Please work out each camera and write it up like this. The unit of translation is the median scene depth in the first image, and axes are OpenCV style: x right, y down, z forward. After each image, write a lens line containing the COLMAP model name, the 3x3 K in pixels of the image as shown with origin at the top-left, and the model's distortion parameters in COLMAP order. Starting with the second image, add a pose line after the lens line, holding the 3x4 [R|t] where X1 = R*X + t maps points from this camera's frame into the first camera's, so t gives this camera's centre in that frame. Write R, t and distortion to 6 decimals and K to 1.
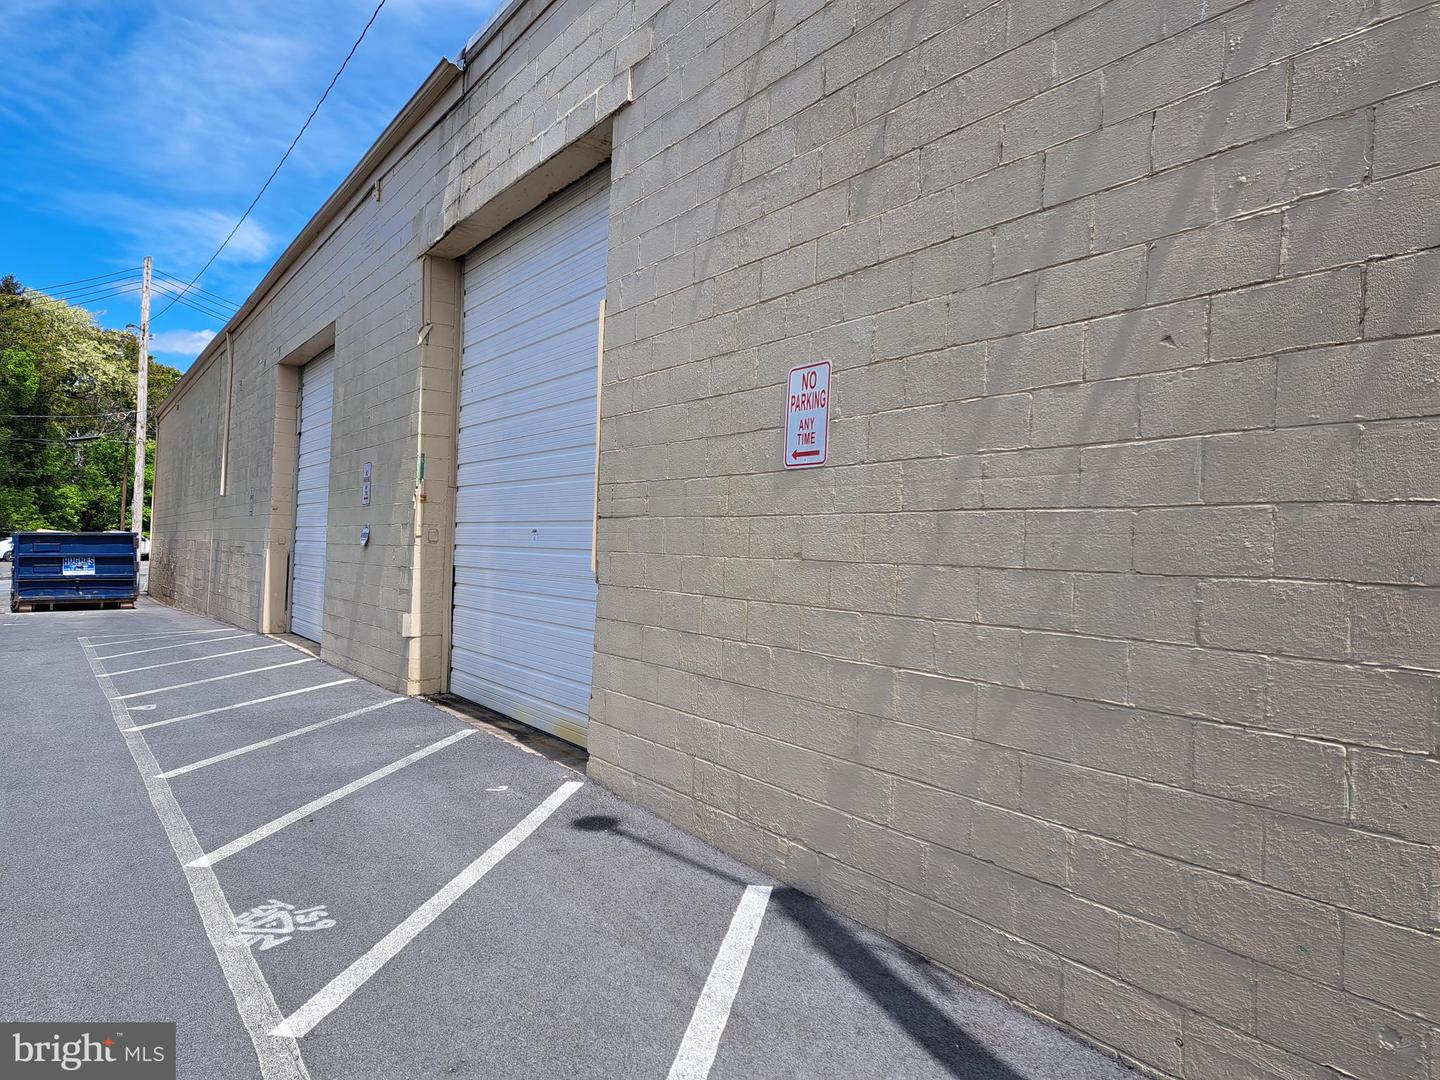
lens RADIAL K [[1018.0, 0, 713.4], [0, 1018.0, 535.8], [0, 0, 1]] dist [0.034651, -0.027225]
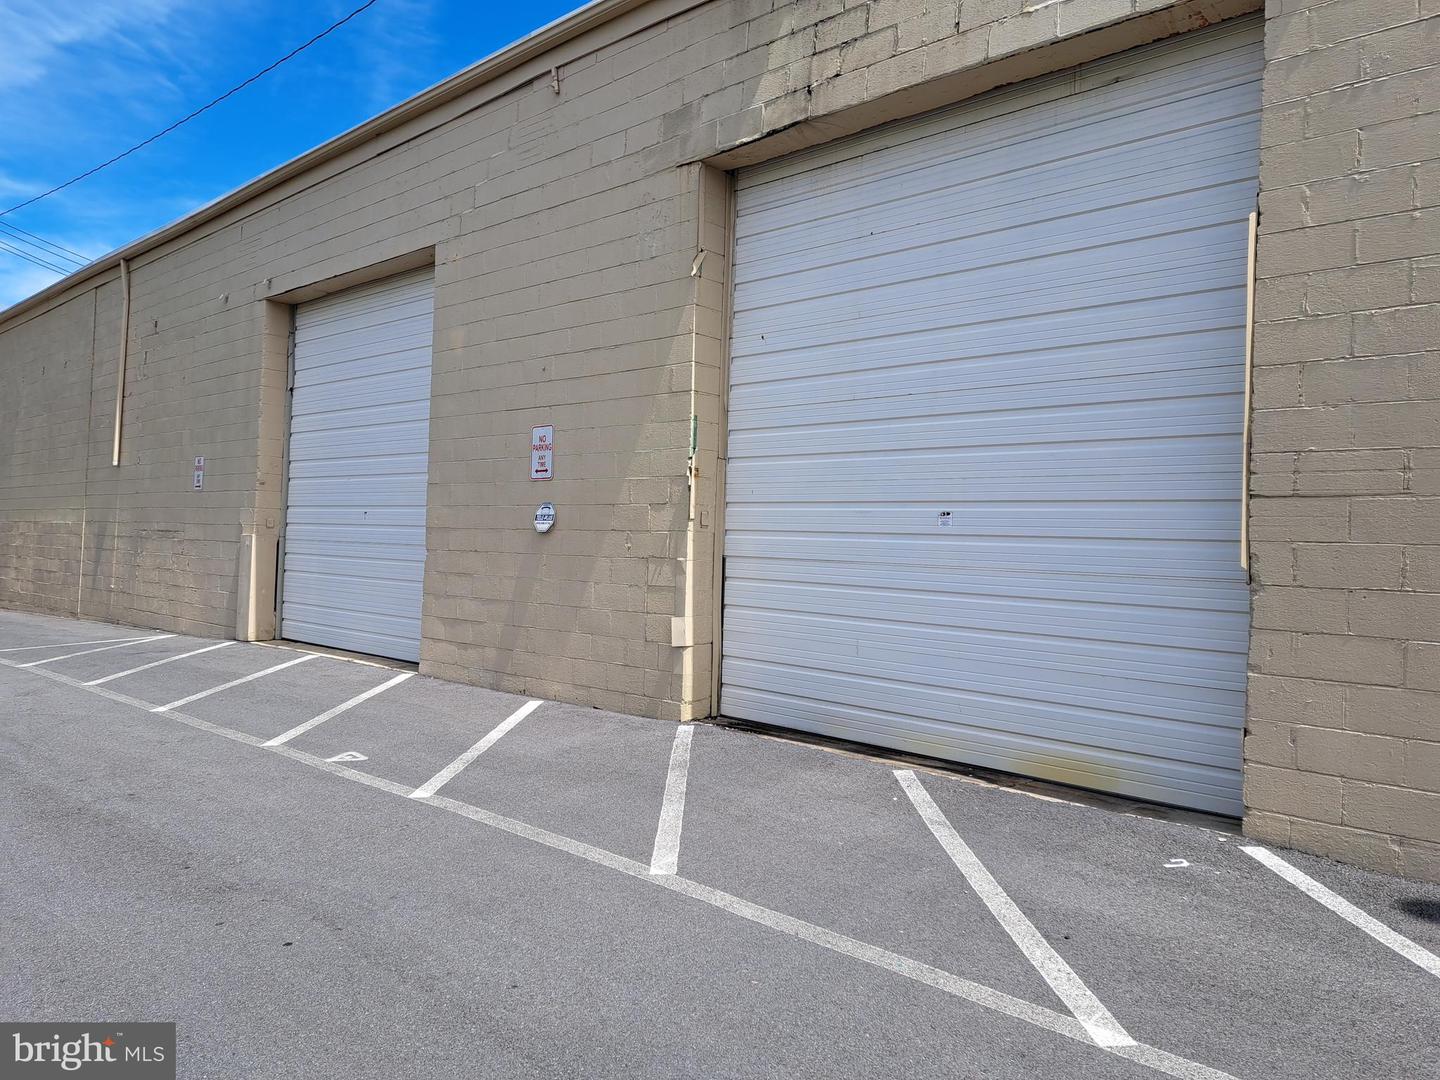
lens RADIAL K [[1028.4, 0, 672.5], [0, 1028.4, 513.7], [0, 0, 1]] dist [0.113271, -0.105022]
pose [[0.973409, -0.000669, 0.229074, -0.485524], [0.000821, 1.000000, -0.000568, -0.003569], [-0.229073, 0.000741, 0.973409, 0.223535]]
